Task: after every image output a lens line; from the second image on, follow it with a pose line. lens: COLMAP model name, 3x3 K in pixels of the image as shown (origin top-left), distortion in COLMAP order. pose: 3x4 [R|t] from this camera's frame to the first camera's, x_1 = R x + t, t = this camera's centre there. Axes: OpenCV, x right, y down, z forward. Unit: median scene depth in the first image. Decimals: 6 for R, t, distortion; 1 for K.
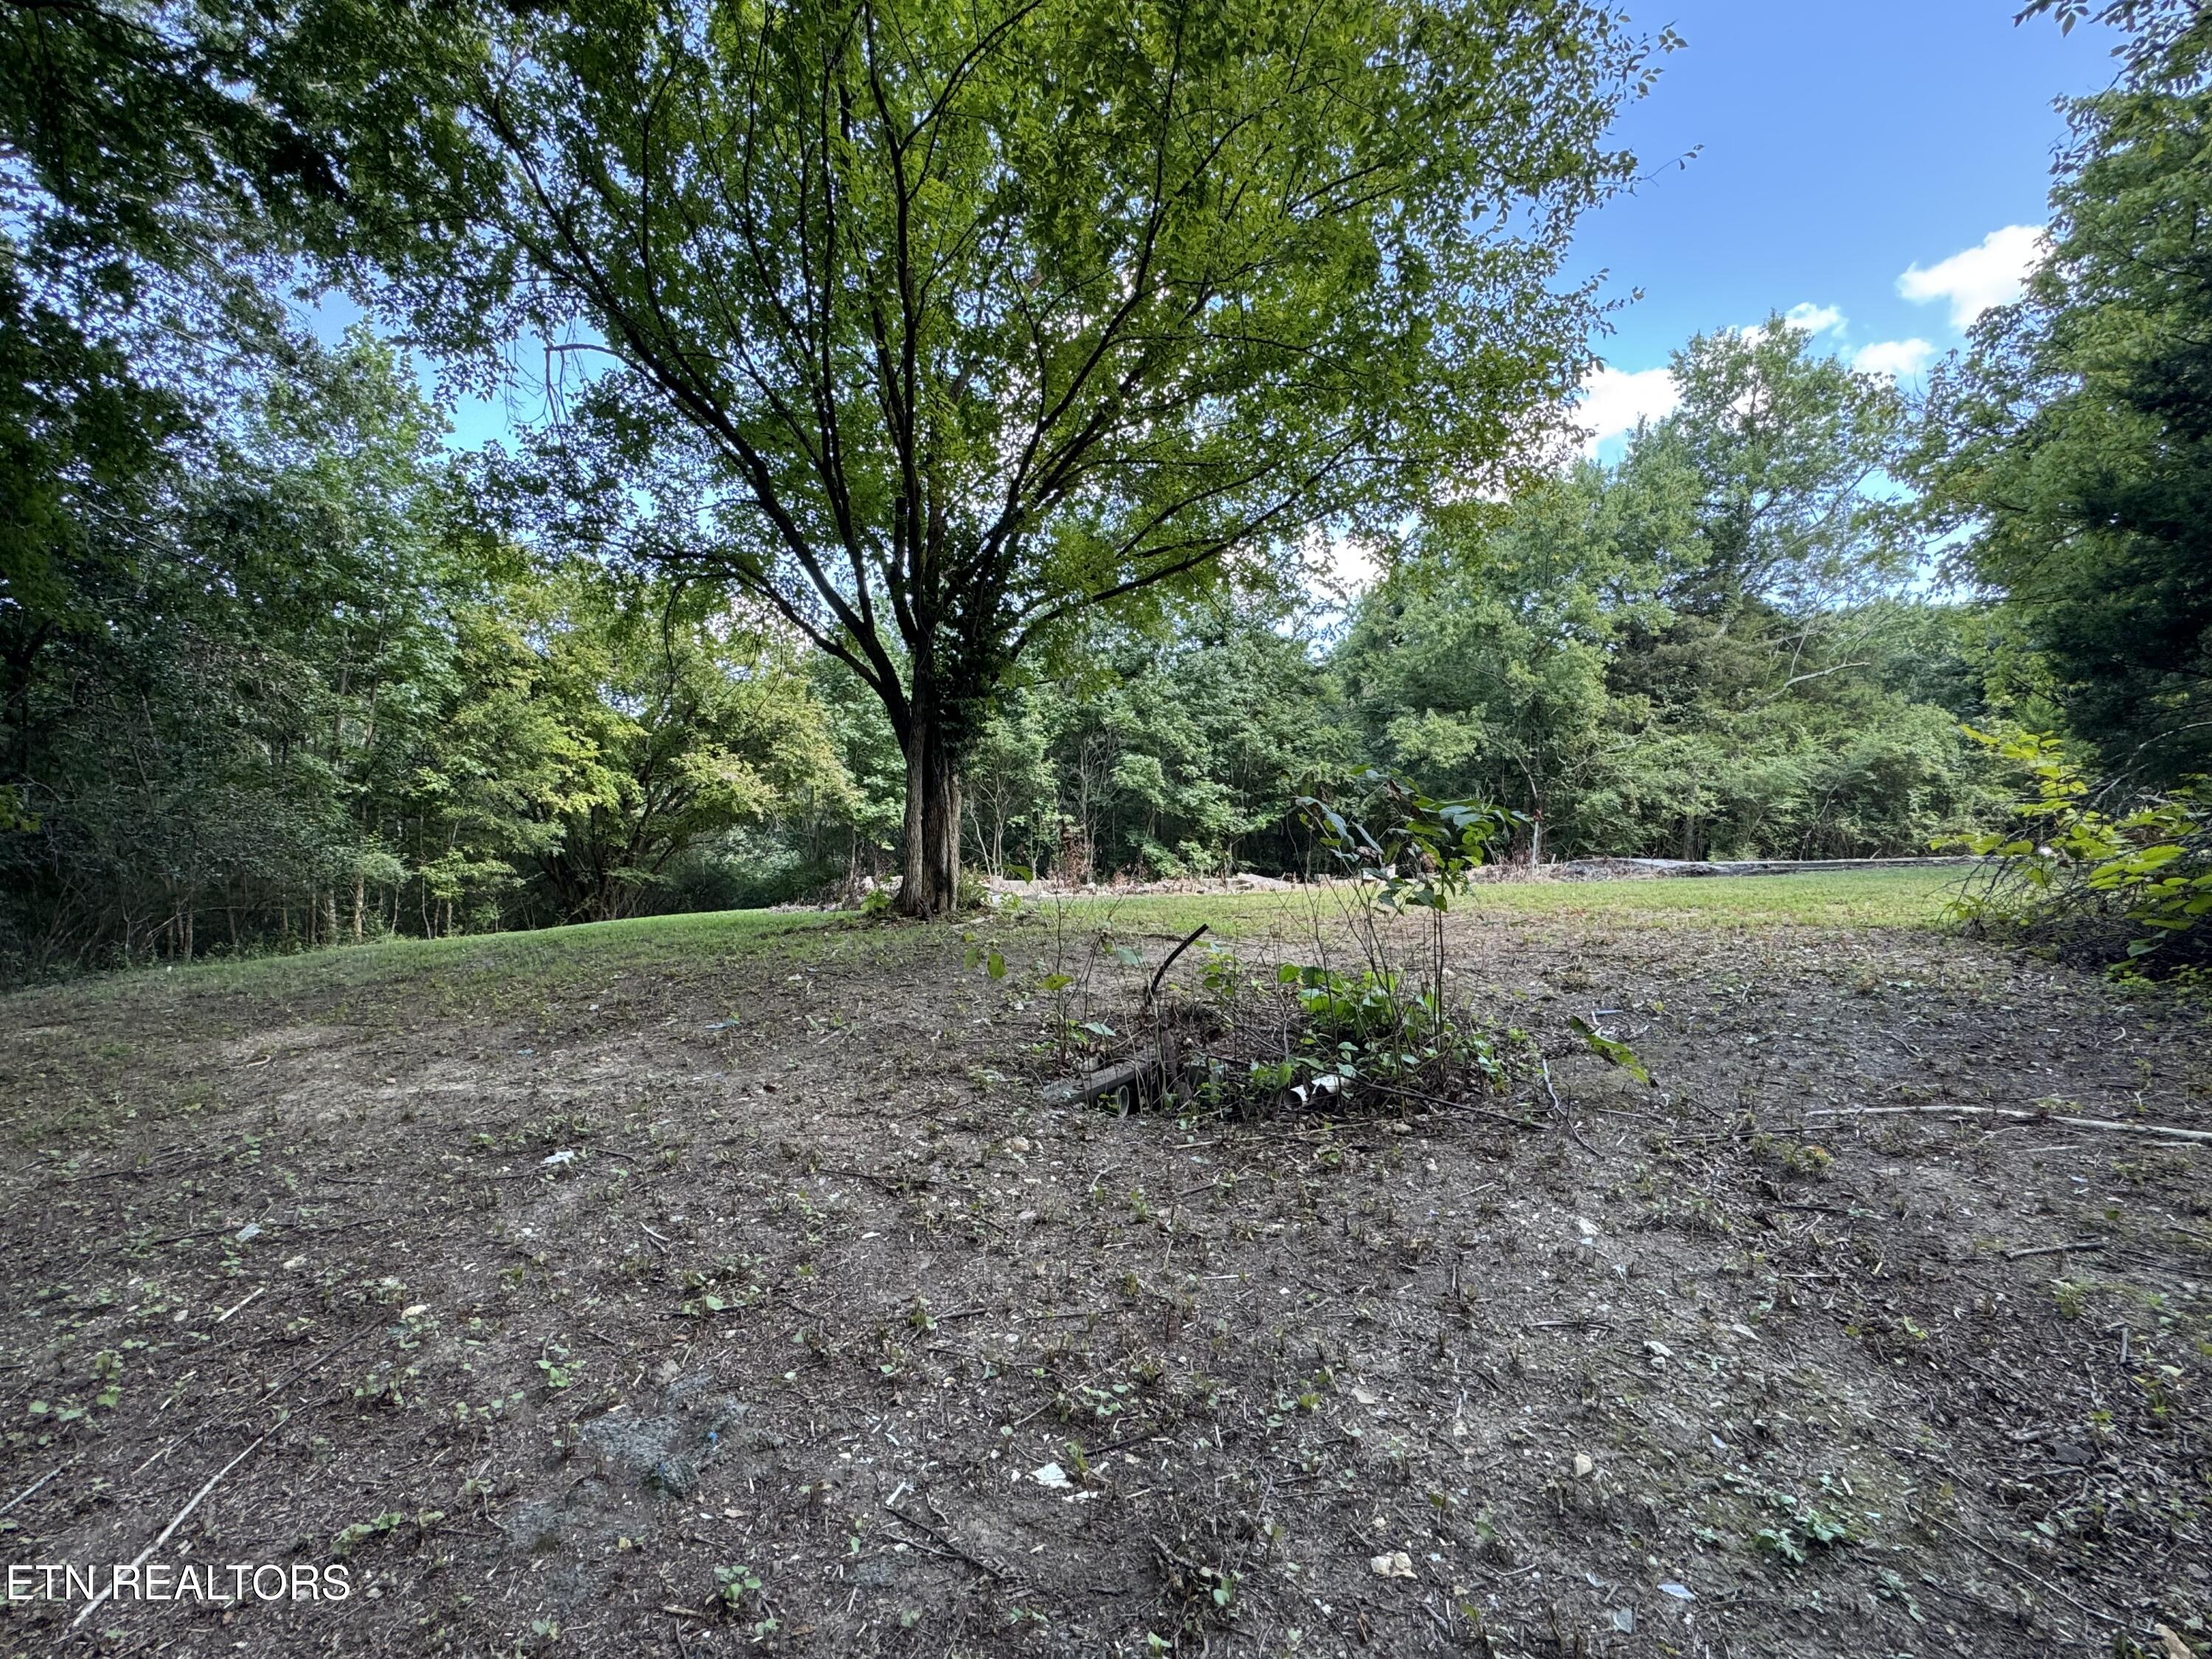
lens RADIAL K [[1045.7, 0, 1096.9], [0, 1045.7, 838.4], [0, 0, 1]] dist [-0.013783, 0.000619]
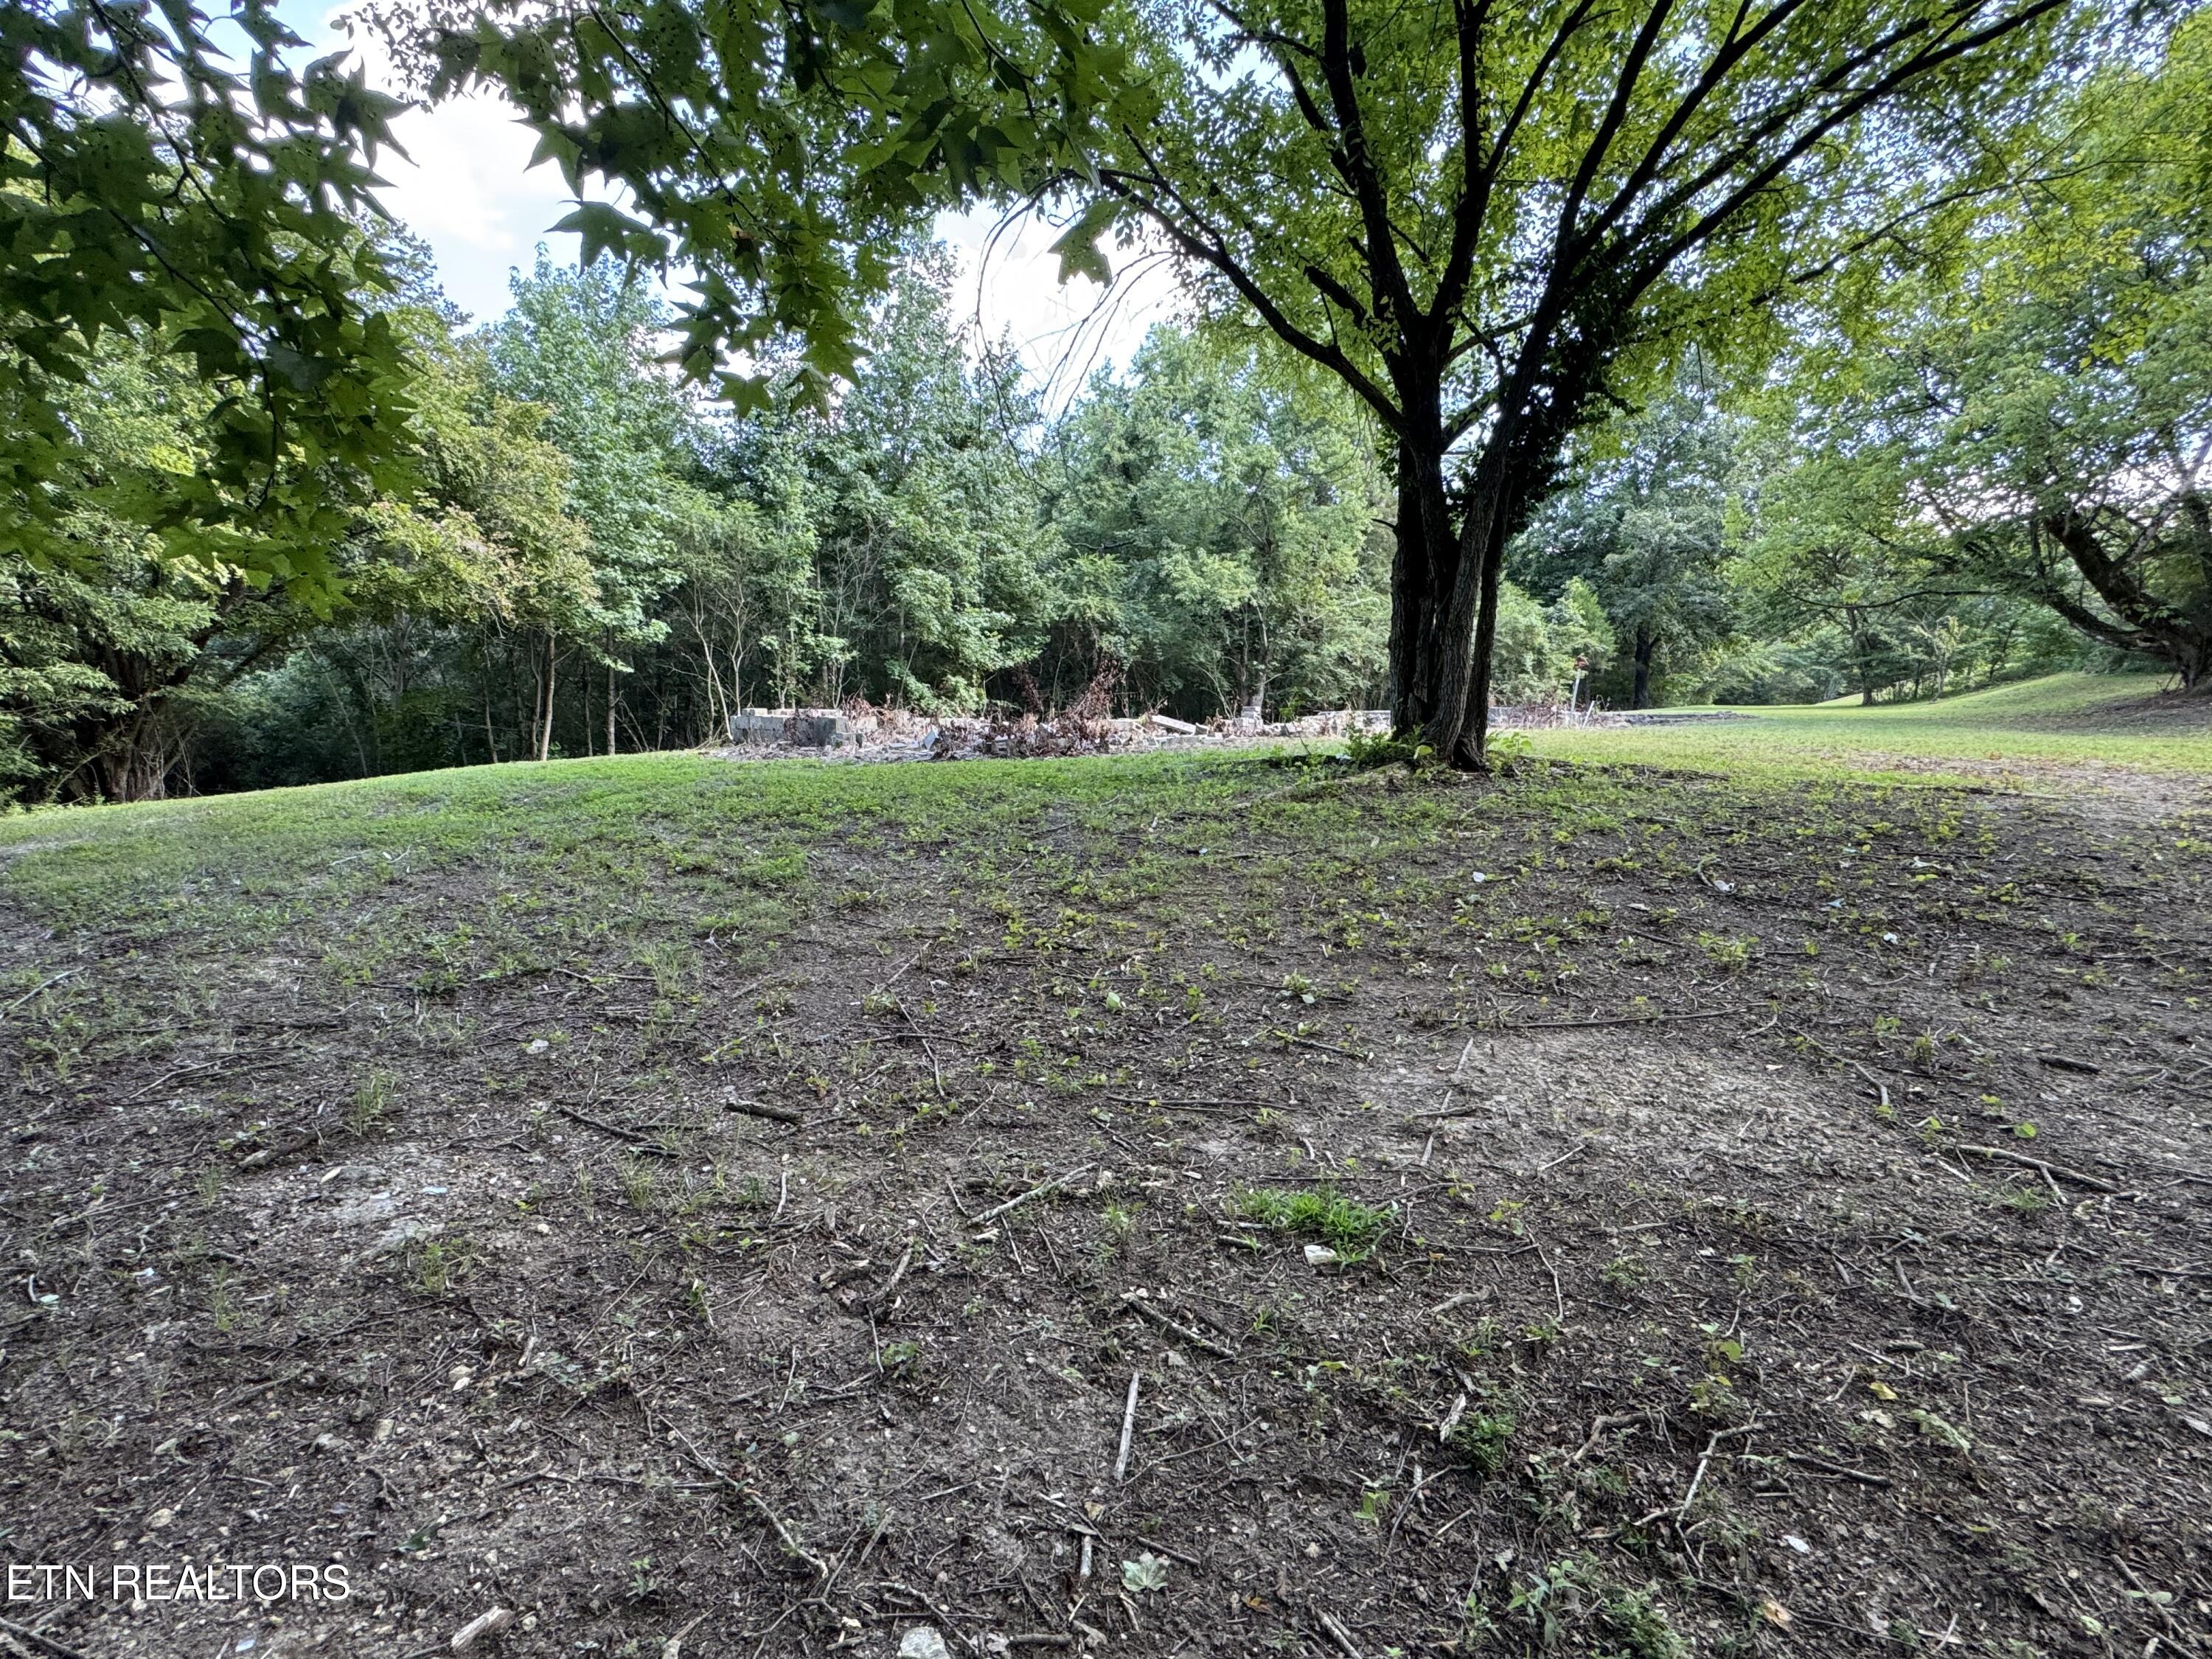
lens RADIAL K [[1045.7, 0, 1106.9], [0, 1045.7, 822.1], [0, 0, 1]] dist [-0.013783, 0.000619]
pose [[0.856479, -0.034517, 0.515027, -0.261260], [-0.033826, 0.991864, 0.122727, 0.012398], [-0.515073, -0.122534, 0.848342, 0.175964]]
